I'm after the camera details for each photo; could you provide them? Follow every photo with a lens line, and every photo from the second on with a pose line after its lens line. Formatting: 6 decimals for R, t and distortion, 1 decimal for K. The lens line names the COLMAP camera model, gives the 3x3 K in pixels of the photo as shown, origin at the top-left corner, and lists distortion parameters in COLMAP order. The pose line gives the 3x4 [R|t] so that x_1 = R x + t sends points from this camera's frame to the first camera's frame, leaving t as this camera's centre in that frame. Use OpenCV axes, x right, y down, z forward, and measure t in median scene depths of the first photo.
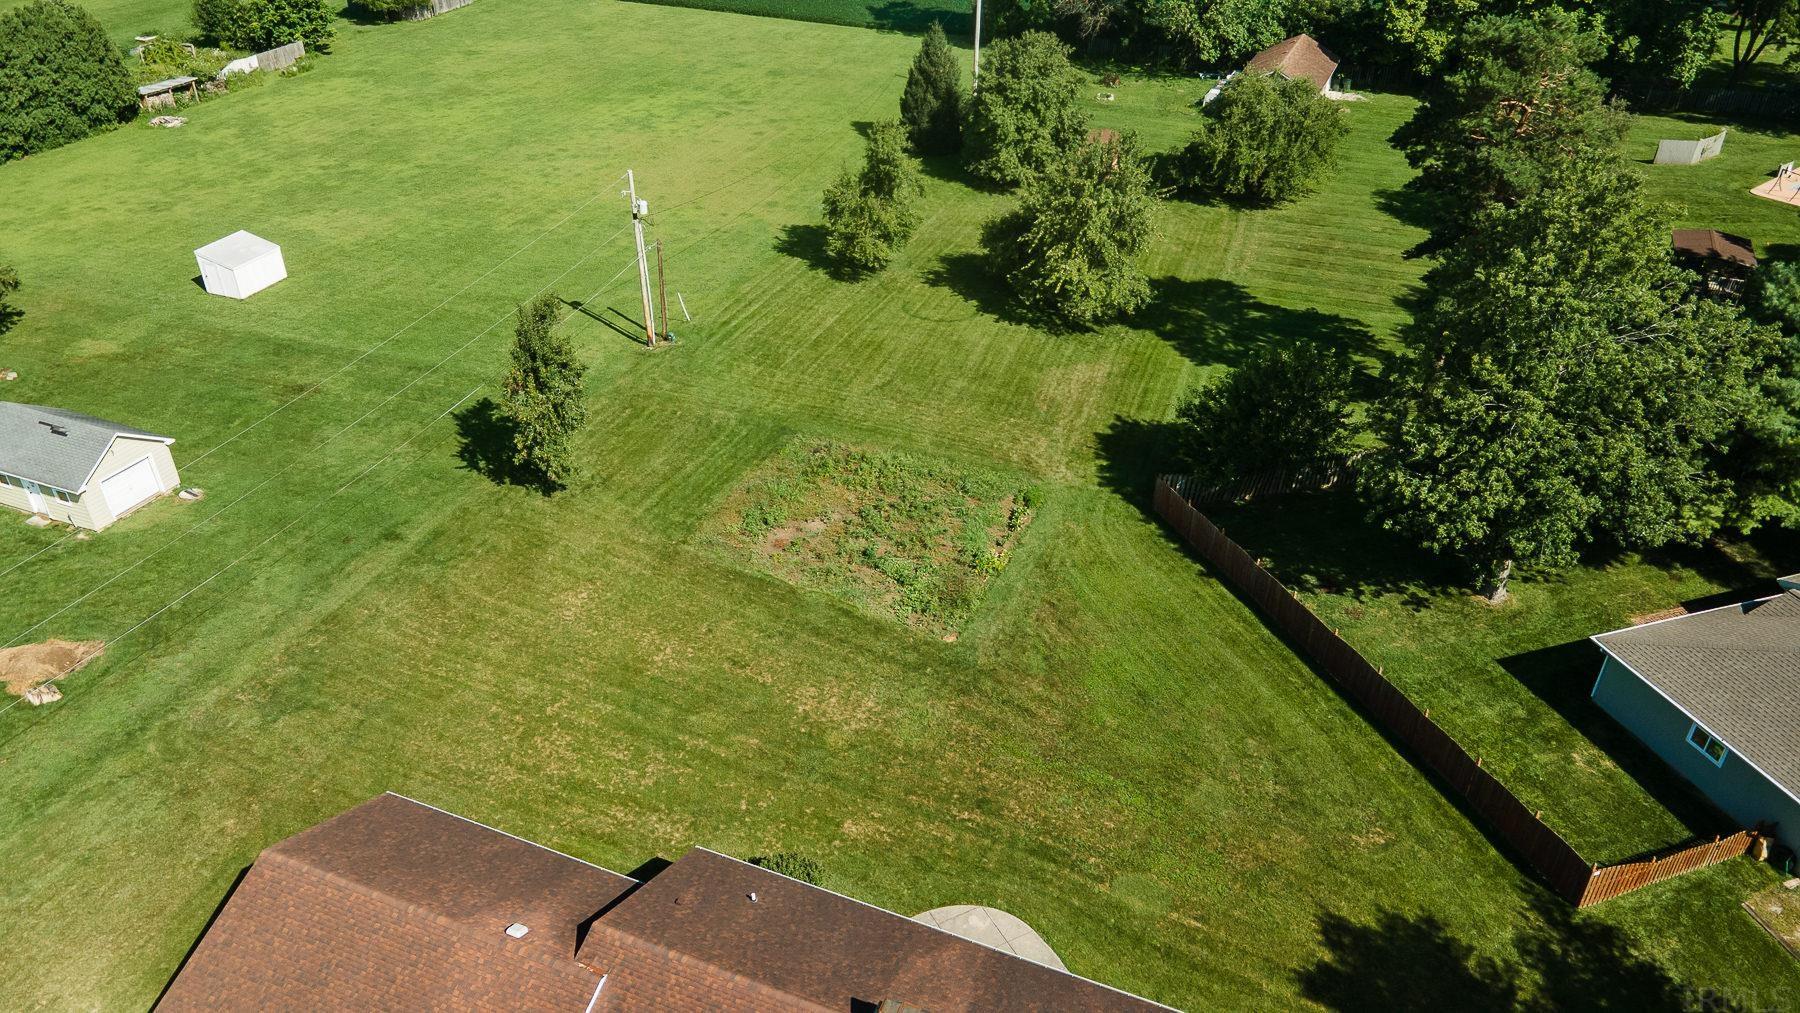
lens RADIAL K [[1309.7, 0, 893.9], [0, 1309.7, 502.6], [0, 0, 1]] dist [0.022612, 0.039415]
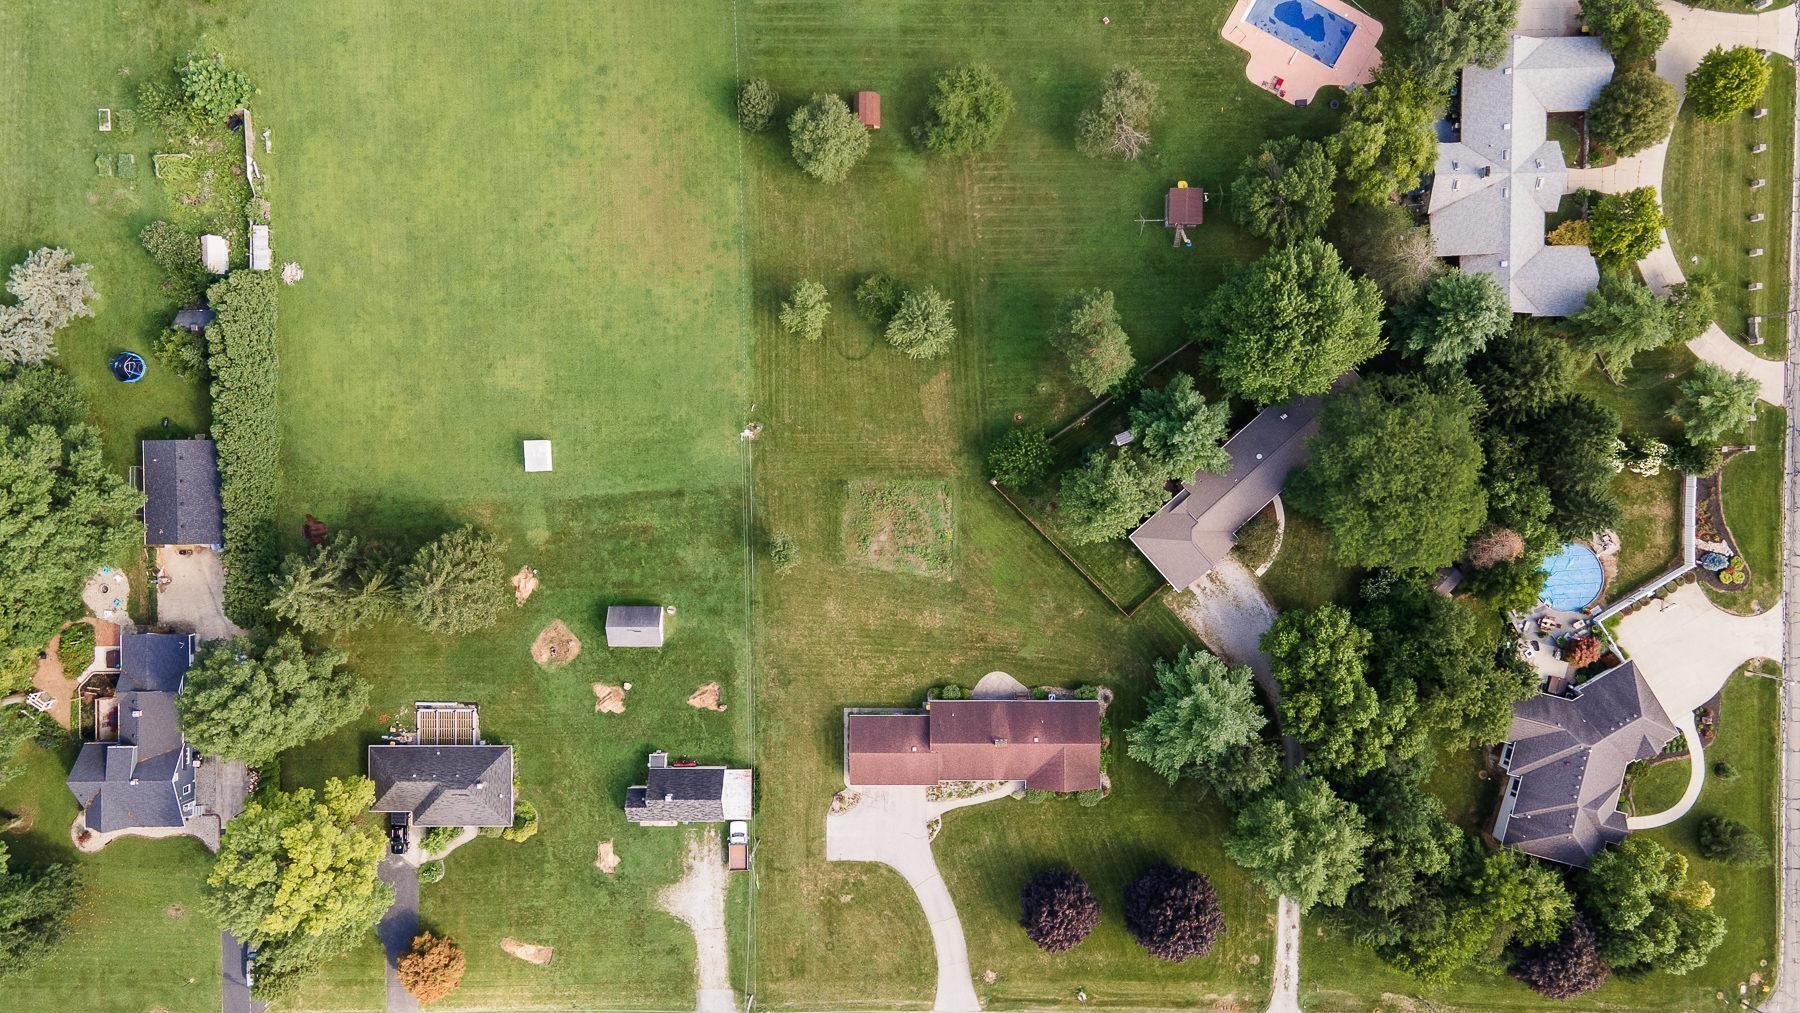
lens RADIAL K [[1309.7, 0, 893.9], [0, 1309.7, 502.6], [0, 0, 1]] dist [0.022612, 0.039415]
pose [[0.920390, -0.390127, -0.026140, 0.034036], [0.232785, 0.493020, 0.838297, -1.245987], [-0.314155, -0.777645, 0.544587, -0.255723]]
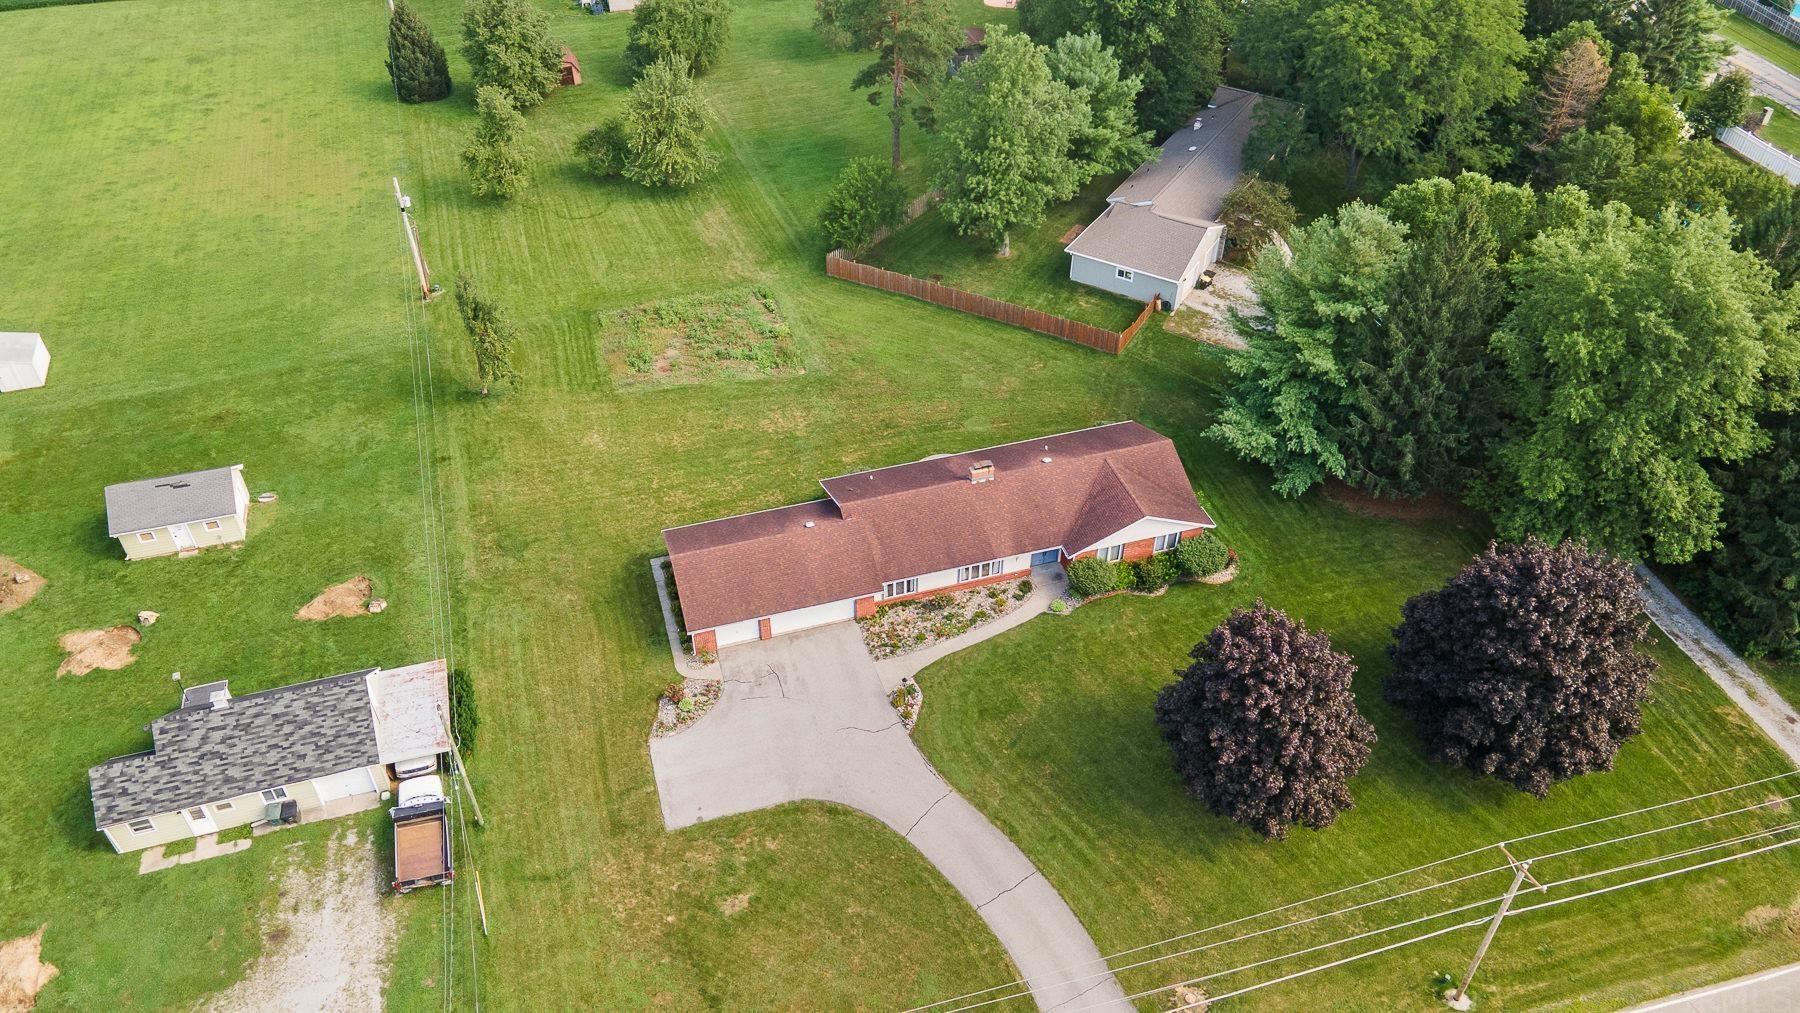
lens RADIAL K [[1309.7, 0, 893.9], [0, 1309.7, 502.6], [0, 0, 1]] dist [0.022612, 0.039415]
pose [[0.767492, -0.418468, 0.485633, -0.373662], [0.351948, 0.908227, 0.226398, -0.044031], [-0.535806, -0.002841, 0.844337, -0.271485]]
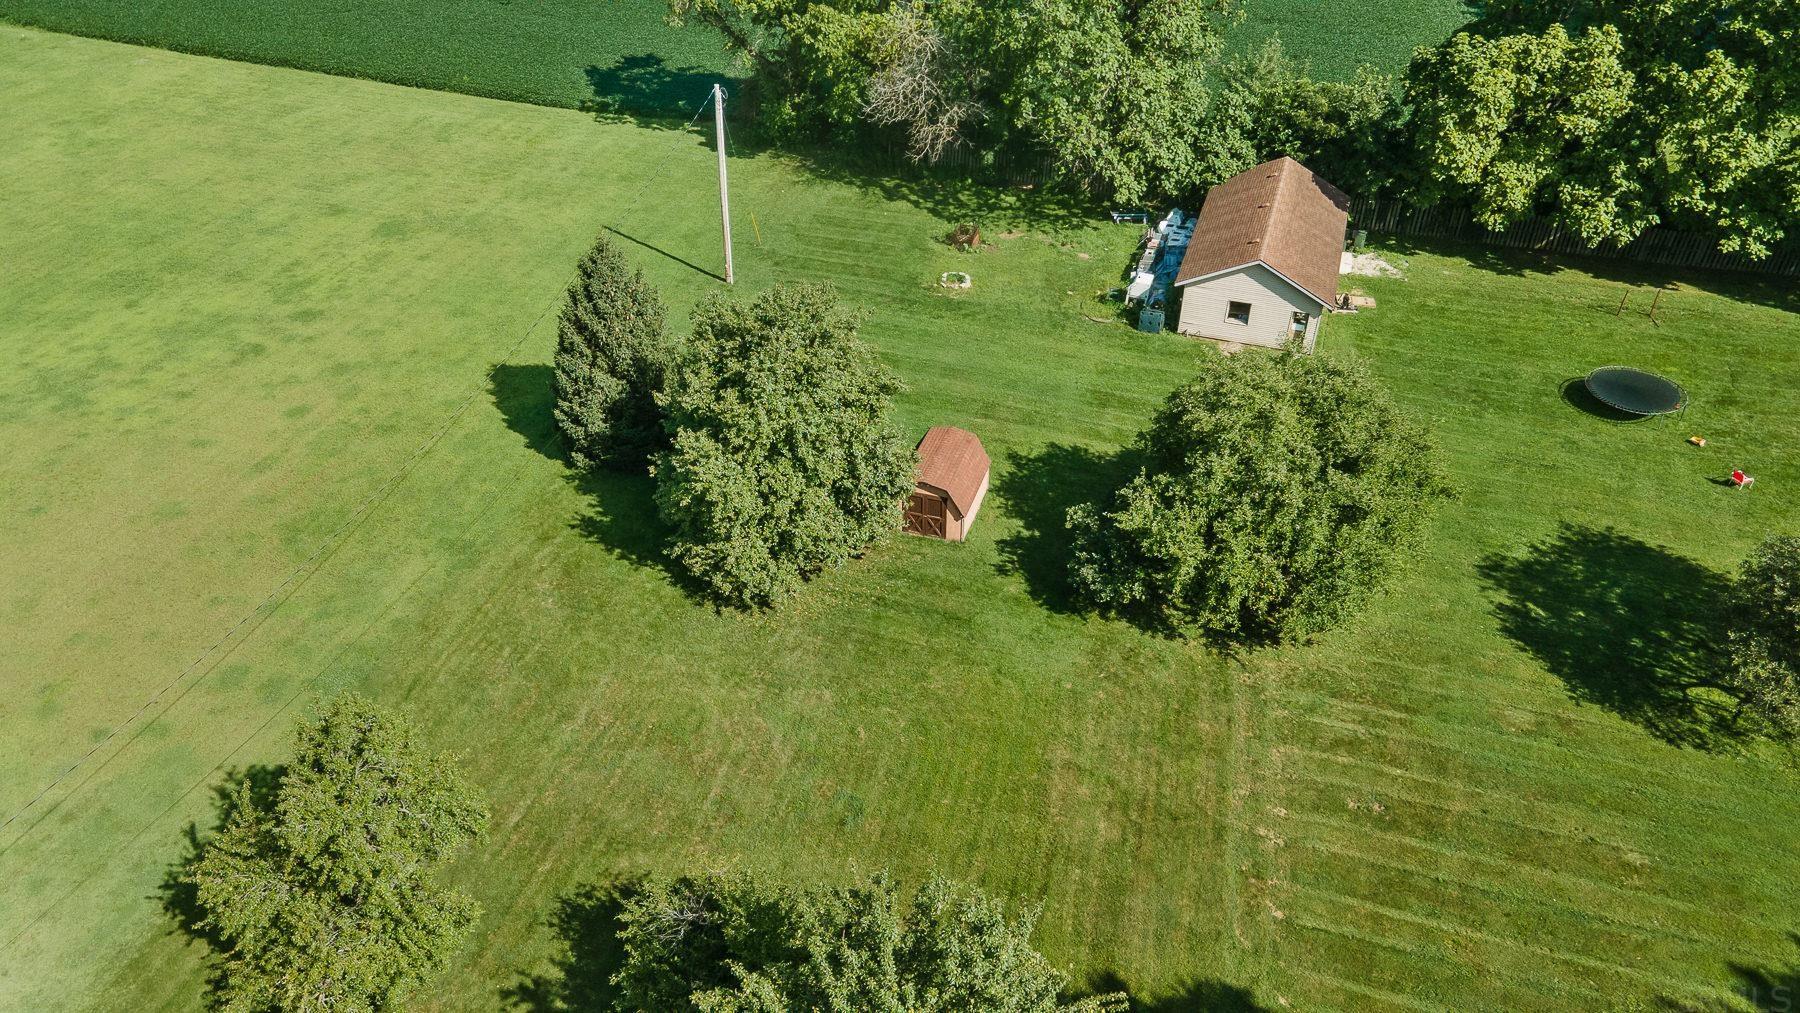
lens RADIAL K [[1309.7, 0, 893.9], [0, 1309.7, 502.6], [0, 0, 1]] dist [0.022612, 0.039415]
pose [[0.995977, -0.048838, 0.075133, 0.089535], [0.044051, 0.996971, 0.064094, -0.260773], [-0.078035, -0.060526, 0.995112, 0.444357]]
